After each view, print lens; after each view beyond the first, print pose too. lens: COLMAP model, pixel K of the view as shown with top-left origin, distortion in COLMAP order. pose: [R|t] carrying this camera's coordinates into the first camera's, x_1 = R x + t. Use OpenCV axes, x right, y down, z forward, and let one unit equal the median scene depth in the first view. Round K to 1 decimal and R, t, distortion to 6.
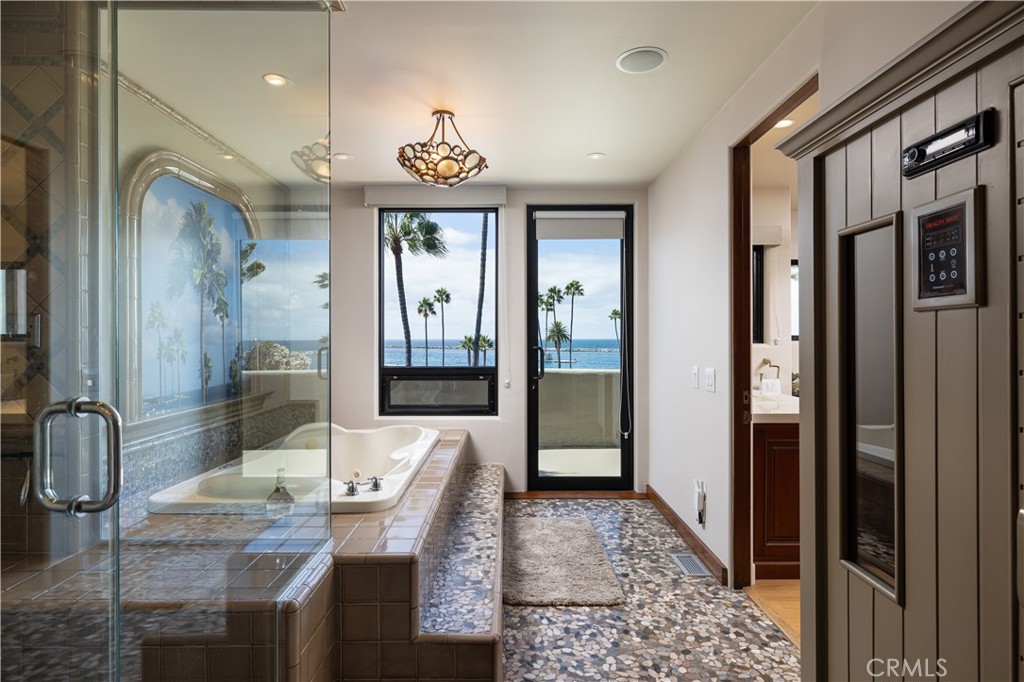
lens RADIAL K [[544.5, 0, 515.5], [0, 544.5, 341.6], [0, 0, 1]] dist [-0.039658, -0.001305]
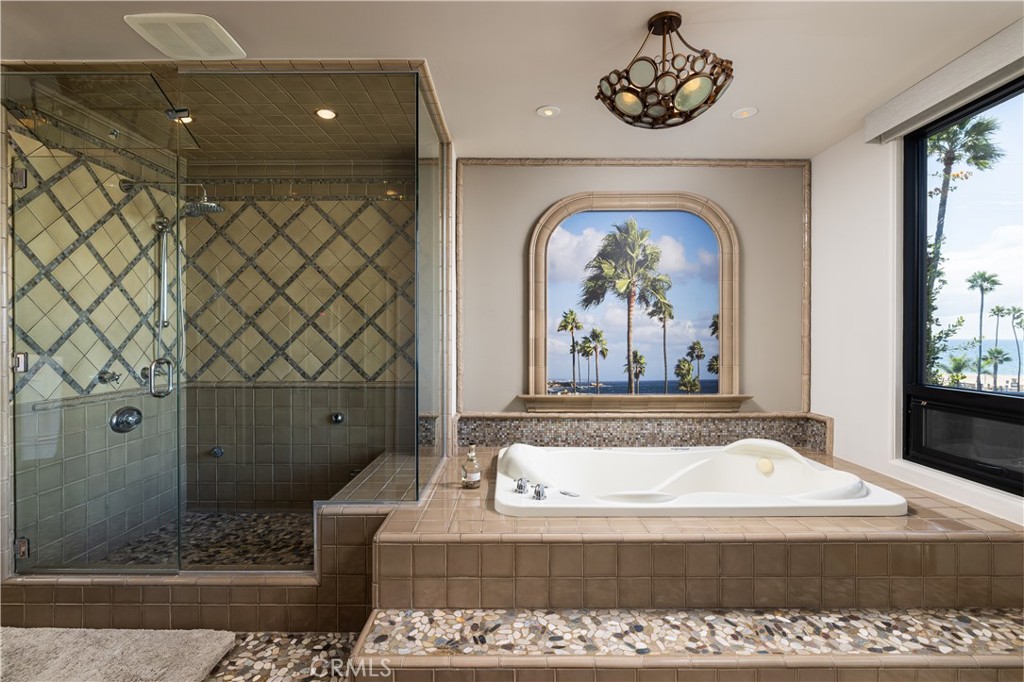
lens RADIAL K [[482.8, 0, 511.0], [0, 482.8, 338.5], [0, 0, 1]] dist [-0.004070, -0.000545]
pose [[-0.028099, 0.000521, -0.999605, 0.524079], [-0.008062, 0.999967, 0.000748, -0.003974], [0.999573, 0.008080, -0.028094, 0.862747]]
